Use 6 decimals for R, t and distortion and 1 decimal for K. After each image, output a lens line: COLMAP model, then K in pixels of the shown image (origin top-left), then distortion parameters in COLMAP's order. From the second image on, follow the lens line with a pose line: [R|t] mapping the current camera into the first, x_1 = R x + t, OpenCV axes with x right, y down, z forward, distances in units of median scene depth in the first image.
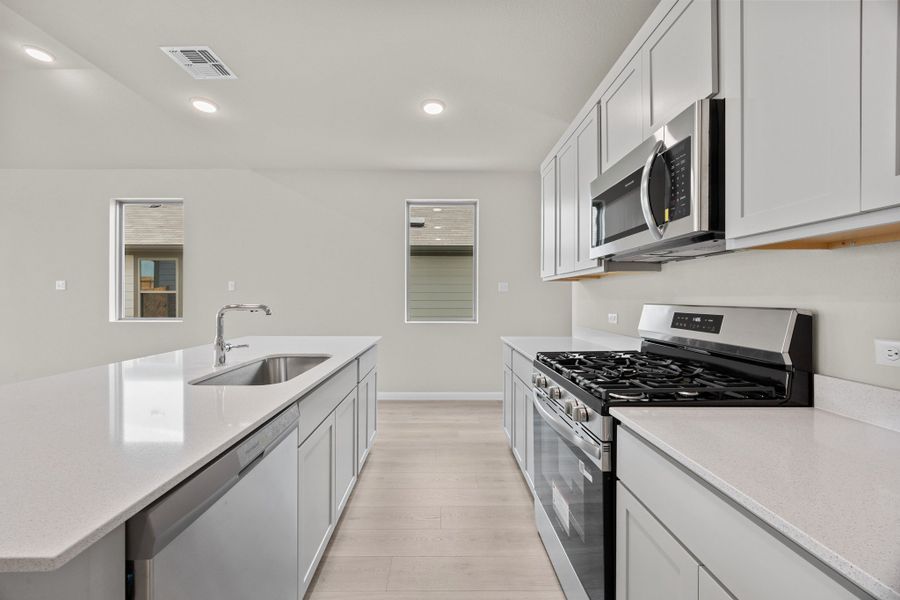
lens RADIAL K [[339.3, 0, 444.0], [0, 339.3, 296.9], [0, 0, 1]] dist [-0.005489, 0.000652]
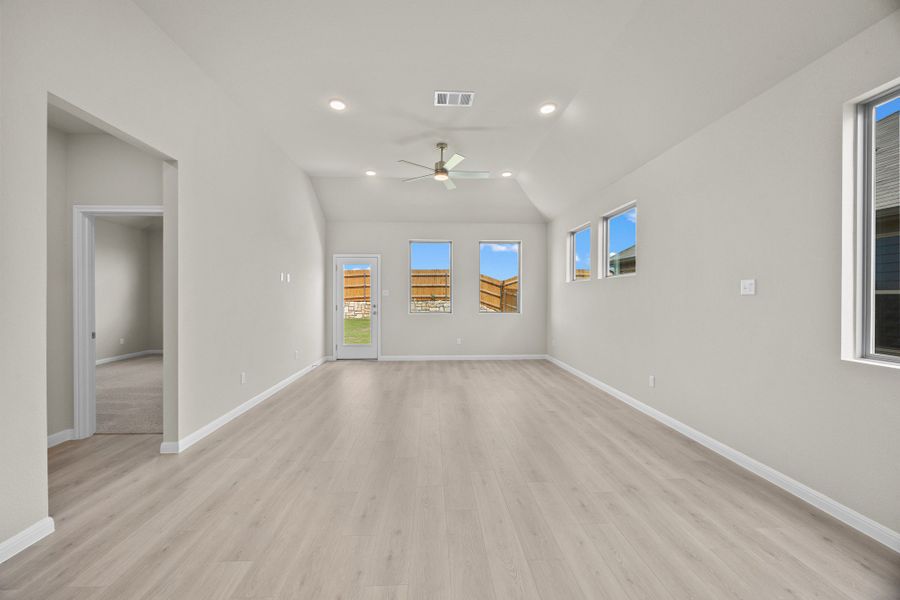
lens RADIAL K [[339.3, 0, 444.5], [0, 339.3, 298.5], [0, 0, 1]] dist [-0.005489, 0.000652]
pose [[0.029372, 0.008766, -0.999530, -0.518304], [0.003291, 0.999955, 0.008866, -0.020190], [0.999563, -0.003550, 0.029341, 0.410970]]
